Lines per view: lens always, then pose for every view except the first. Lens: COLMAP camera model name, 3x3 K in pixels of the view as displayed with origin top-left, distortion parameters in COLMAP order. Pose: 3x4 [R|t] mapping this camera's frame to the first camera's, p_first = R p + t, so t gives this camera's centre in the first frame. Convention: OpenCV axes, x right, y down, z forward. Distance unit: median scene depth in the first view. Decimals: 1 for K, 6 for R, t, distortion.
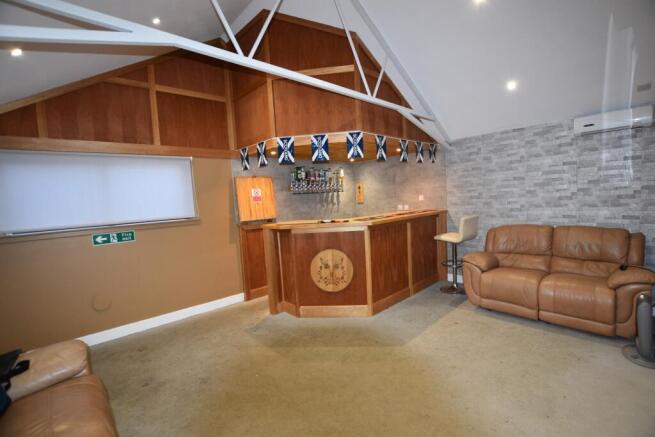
lens RADIAL K [[291.9, 0, 325.1], [0, 291.9, 220.1], [0, 0, 1]] dist [-0.035352, -0.000006]
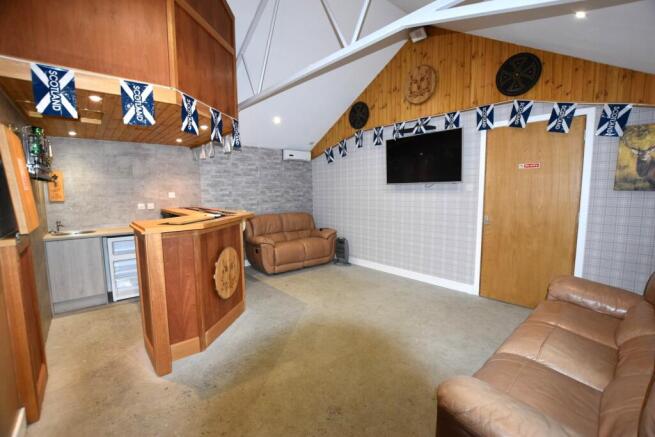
lens RADIAL K [[291.9, 0, 325.1], [0, 291.9, 220.1], [0, 0, 1]] dist [-0.035352, -0.000006]
pose [[0.023297, -0.031921, 0.999219, -0.646629], [0.097711, 0.994778, 0.029501, 0.026143], [-0.994942, 0.096947, 0.026294, 0.556519]]
